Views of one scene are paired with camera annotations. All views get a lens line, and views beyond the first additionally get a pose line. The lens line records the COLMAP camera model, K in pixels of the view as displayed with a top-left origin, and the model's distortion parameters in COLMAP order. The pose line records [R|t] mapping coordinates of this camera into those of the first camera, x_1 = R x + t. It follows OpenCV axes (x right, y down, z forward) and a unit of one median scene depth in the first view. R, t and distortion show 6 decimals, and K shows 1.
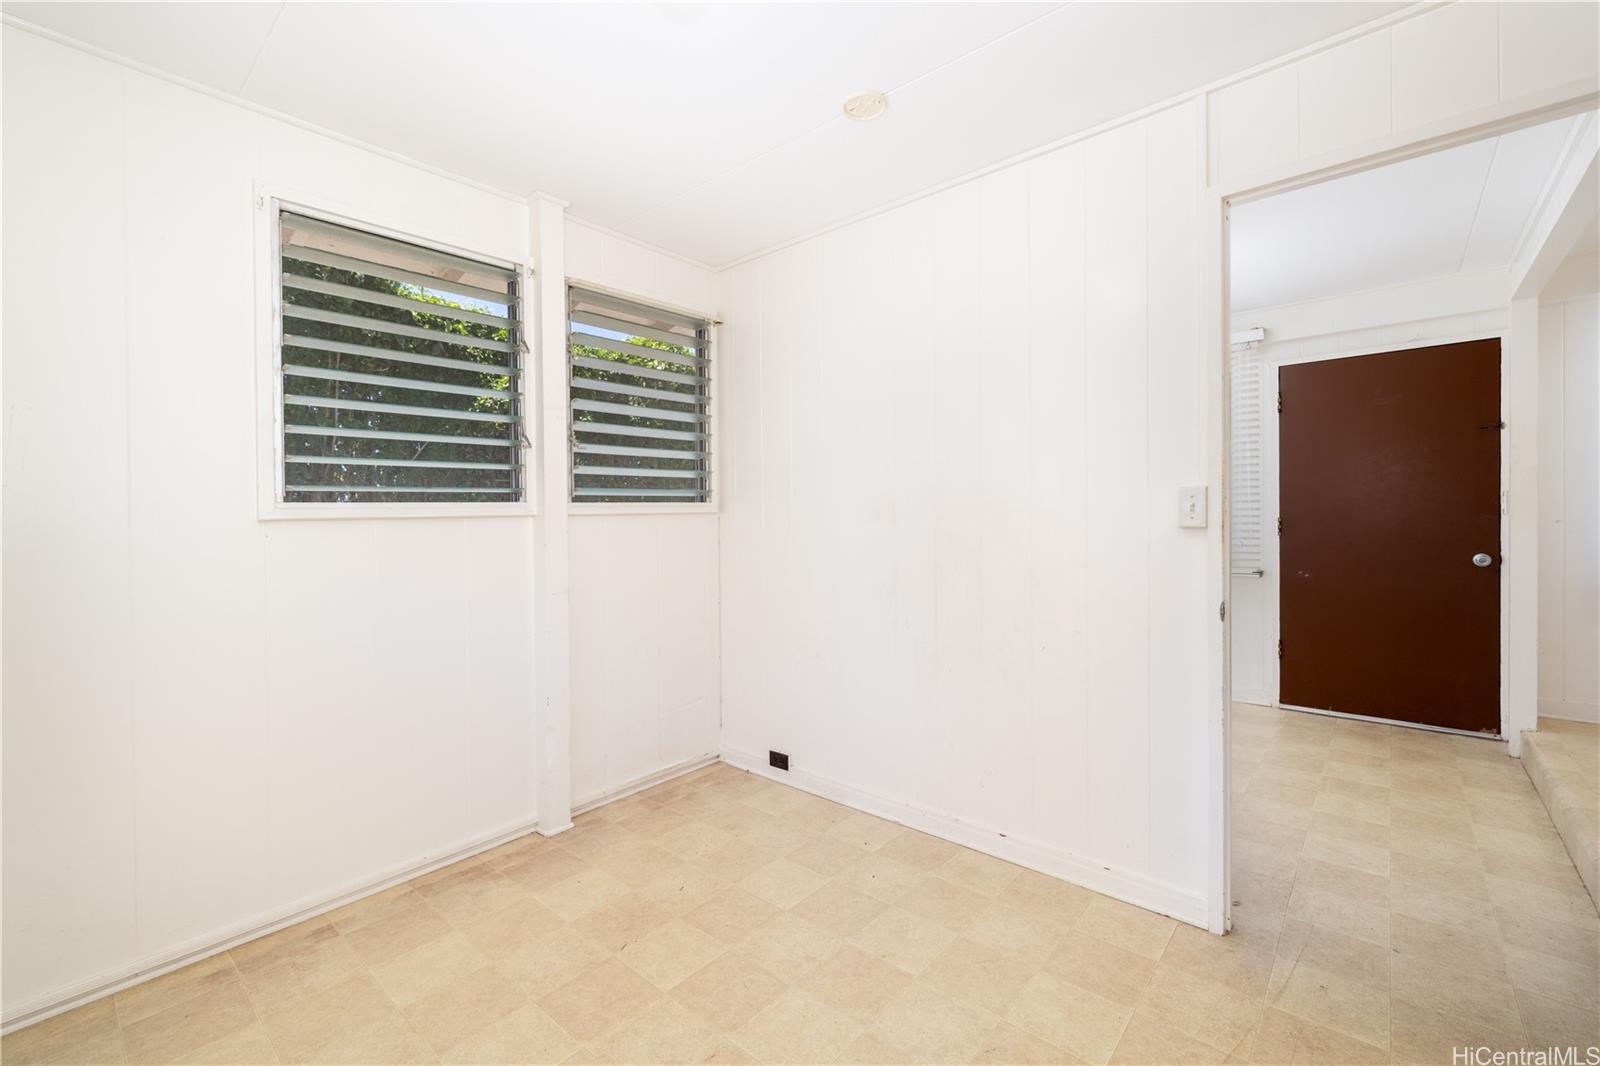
lens RADIAL K [[686.9, 0, 800.0], [0, 686.9, 533.0], [0, 0, 1]] dist [0.001902, 0.000039]
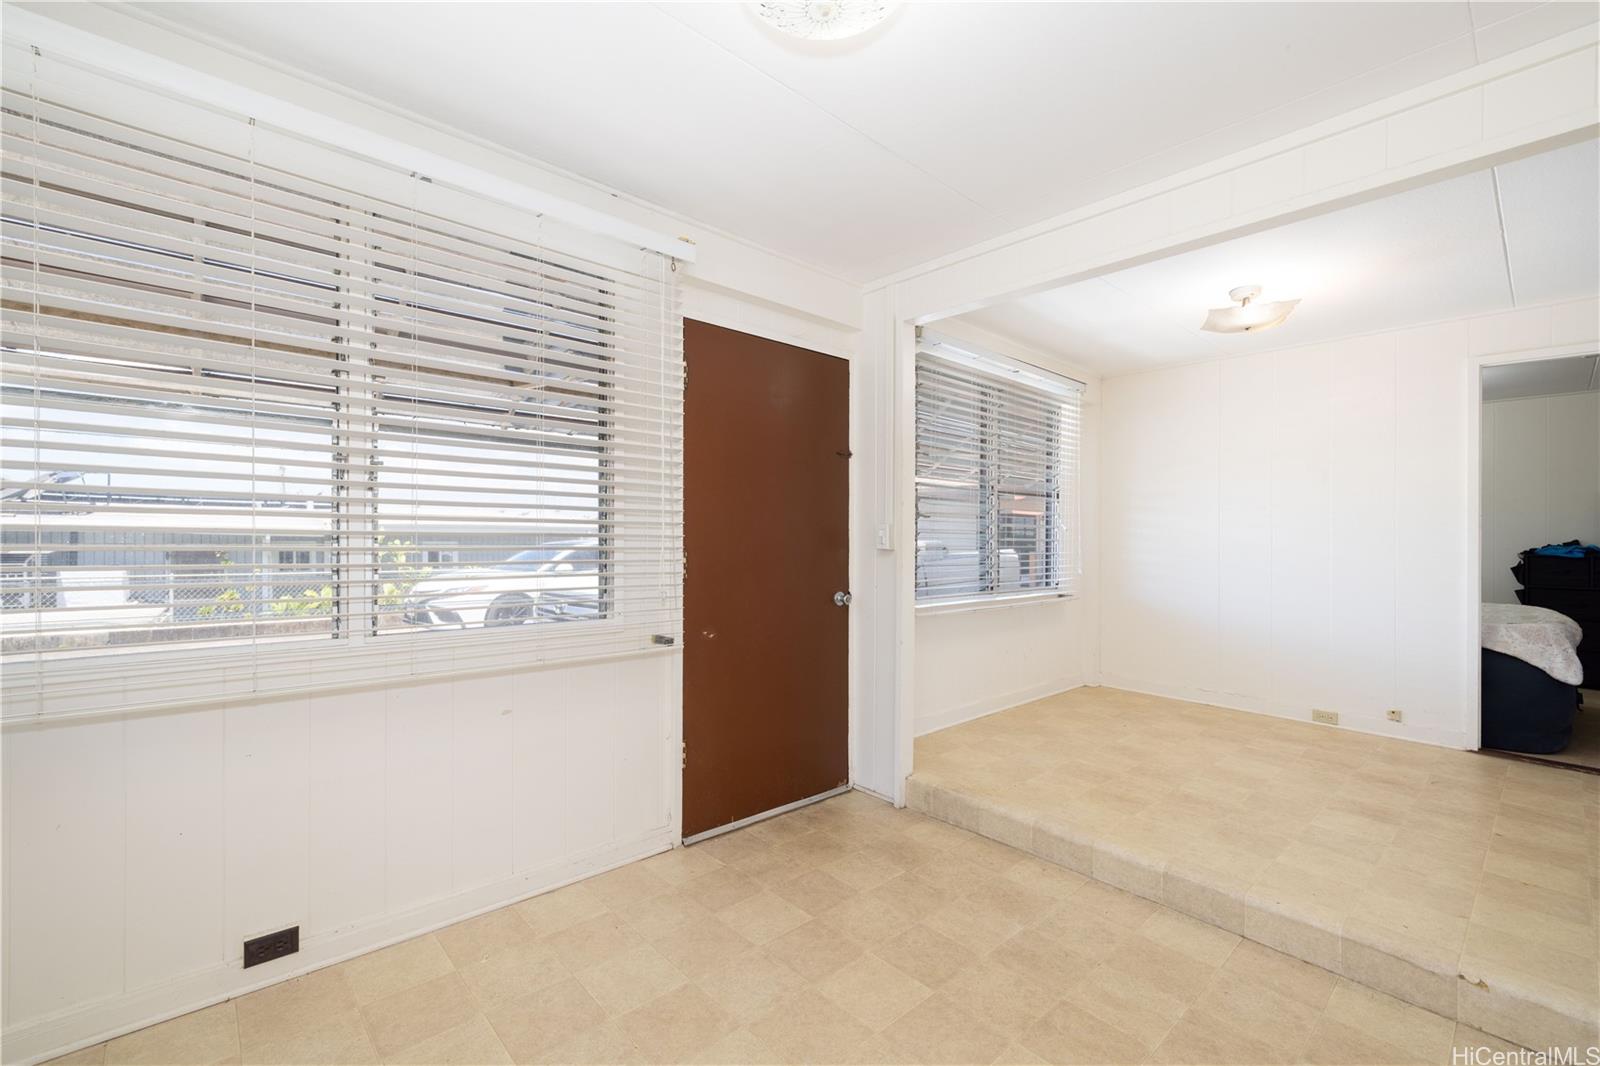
lens RADIAL K [[686.9, 0, 800.0], [0, 686.9, 533.0], [0, 0, 1]] dist [0.001902, 0.000039]
pose [[0.101740, 0.001189, 0.994810, 0.074557], [-0.001279, 0.999999, -0.001064, -0.046402], [-0.994810, -0.001164, 0.101742, 0.964887]]
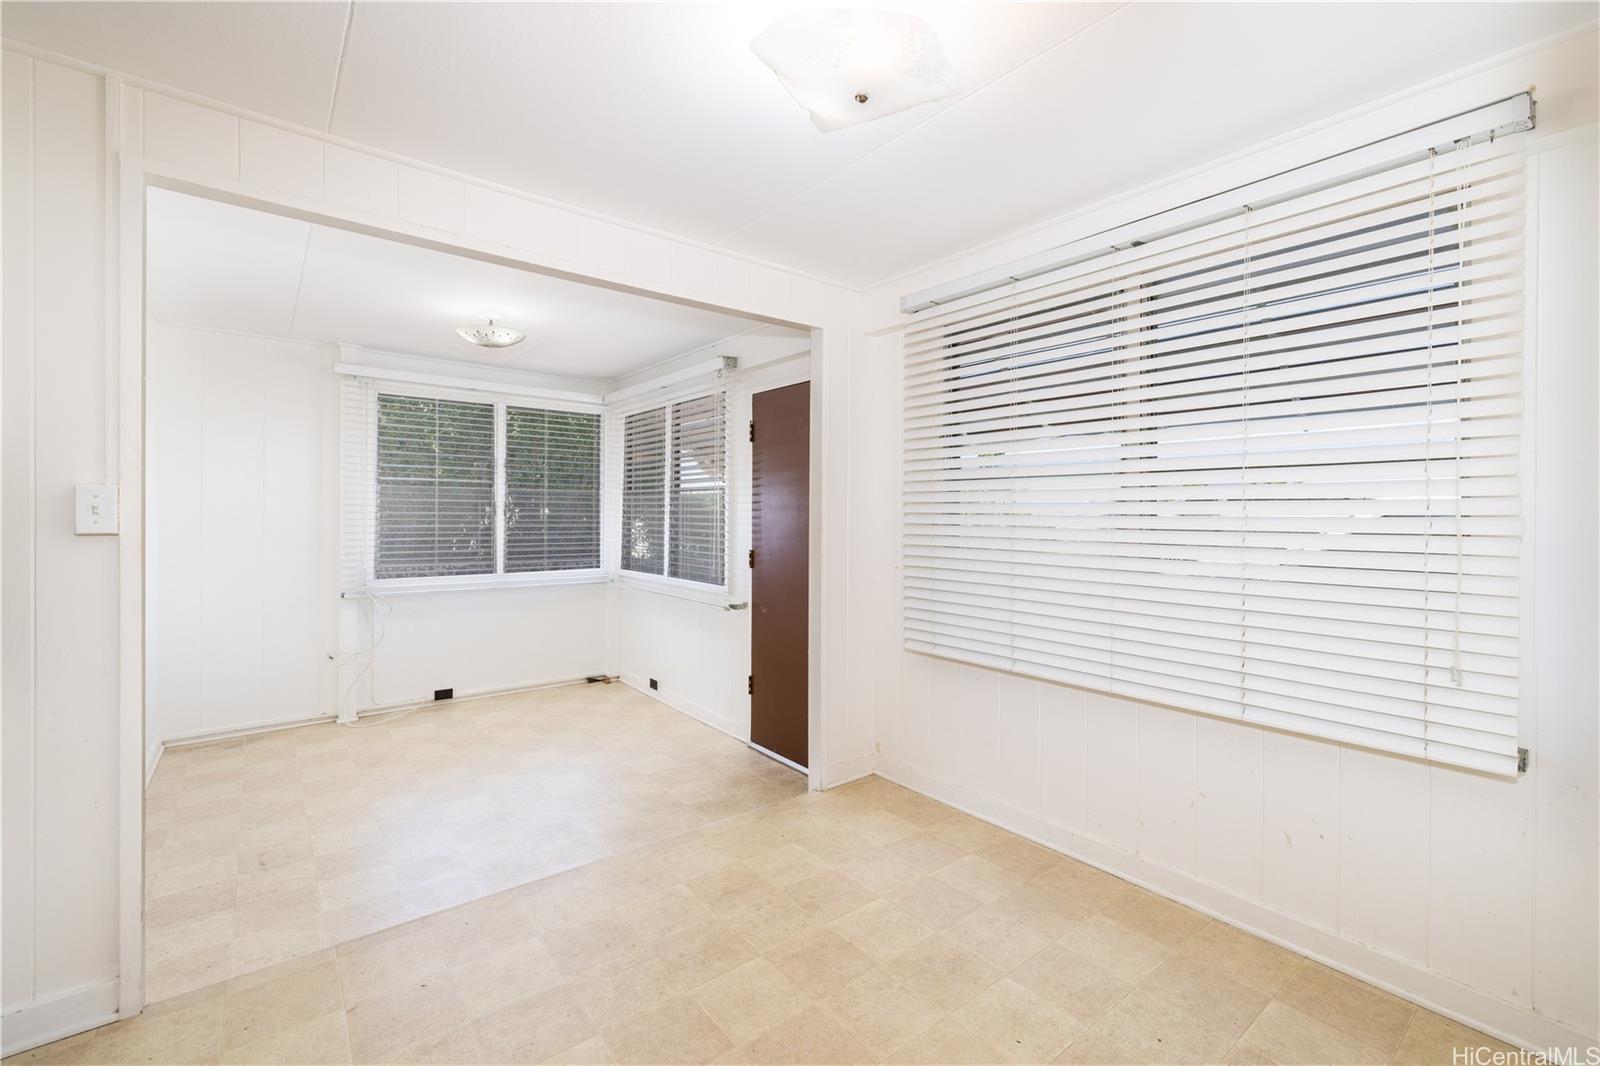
lens RADIAL K [[718.5, 0, 801.5], [0, 718.5, 514.1], [0, 0, 1]] dist [0.001063, 0.000649]
pose [[0.980731, 0.002118, -0.195351, 1.127540], [-0.004323, 0.999932, -0.010860, -0.072204], [0.195315, 0.011496, 0.980673, 0.019230]]
